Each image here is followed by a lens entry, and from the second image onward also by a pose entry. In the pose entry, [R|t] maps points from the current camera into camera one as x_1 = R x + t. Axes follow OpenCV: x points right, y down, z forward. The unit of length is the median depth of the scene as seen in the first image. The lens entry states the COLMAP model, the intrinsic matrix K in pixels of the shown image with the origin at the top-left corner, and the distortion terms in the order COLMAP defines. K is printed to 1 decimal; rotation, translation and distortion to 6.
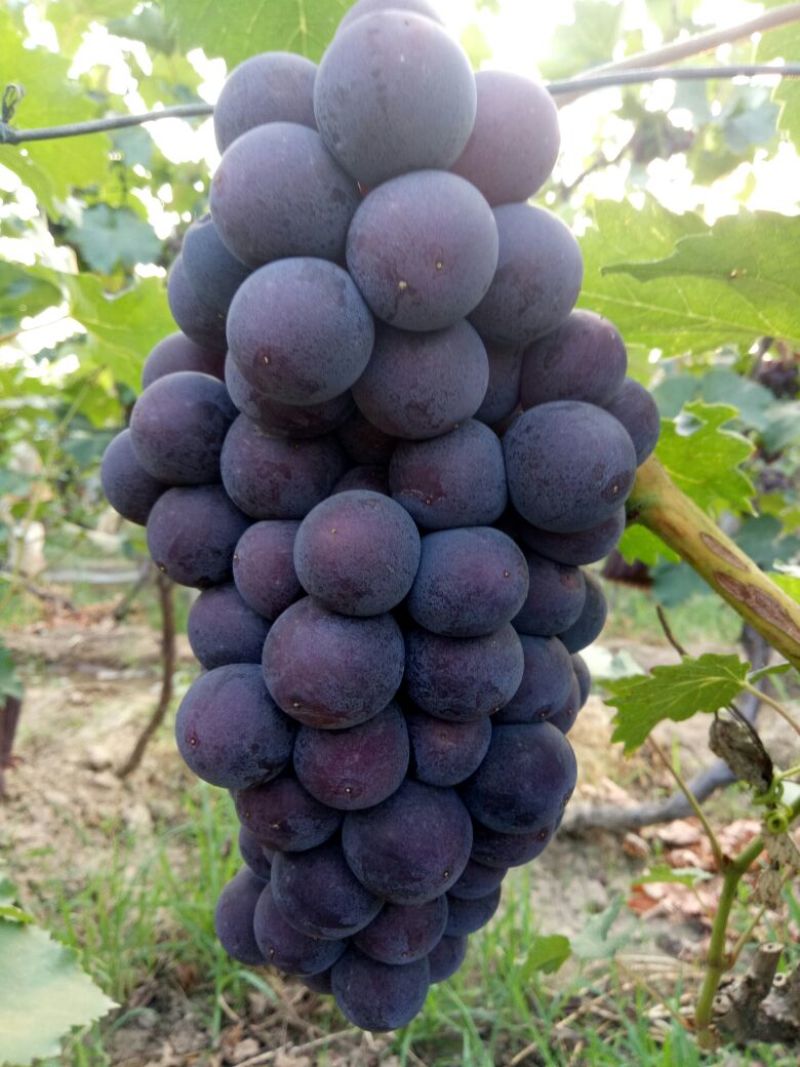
lens RADIAL K [[796.3, 0, 400.0], [0, 796.3, 533.5], [0, 0, 1]] dist [-0.003777, 0.002781]
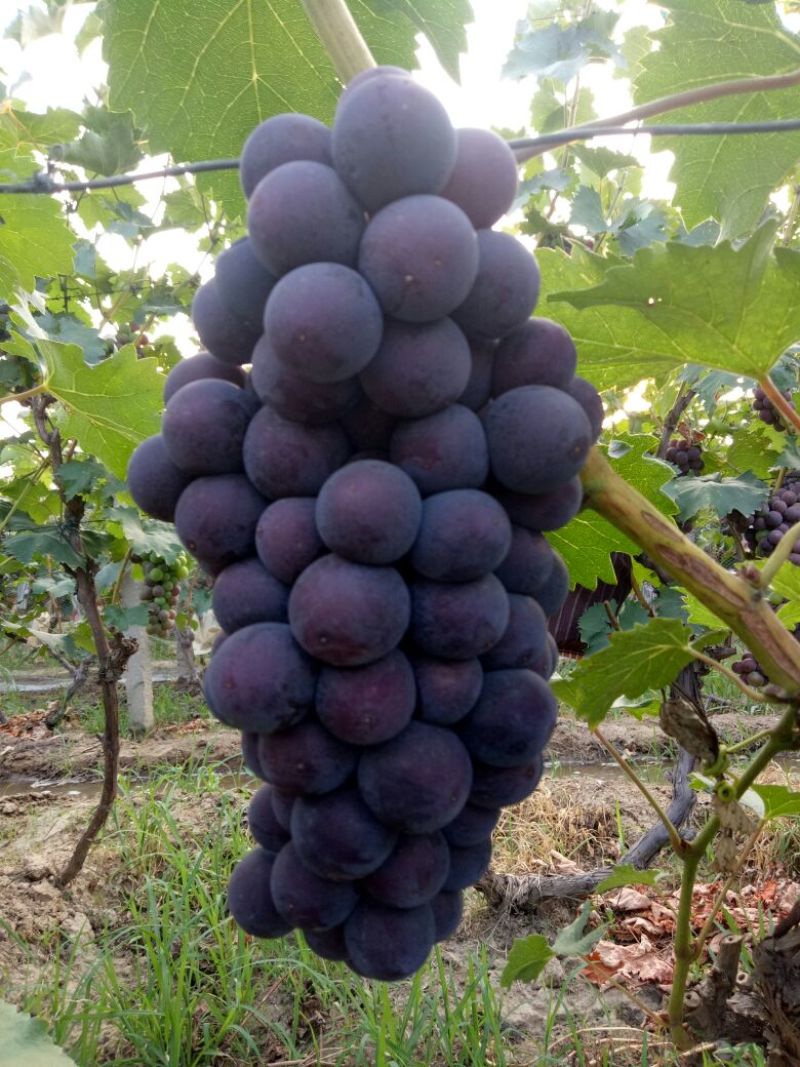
lens RADIAL K [[768.3, 0, 400.0], [0, 768.3, 533.5], [0, 0, 1]] dist [0.024058, -0.002863]
pose [[0.995742, -0.037349, 0.084273, -0.096226], [0.046771, 0.992521, -0.112755, 0.171370], [-0.079431, 0.116217, 0.990043, -0.128833]]
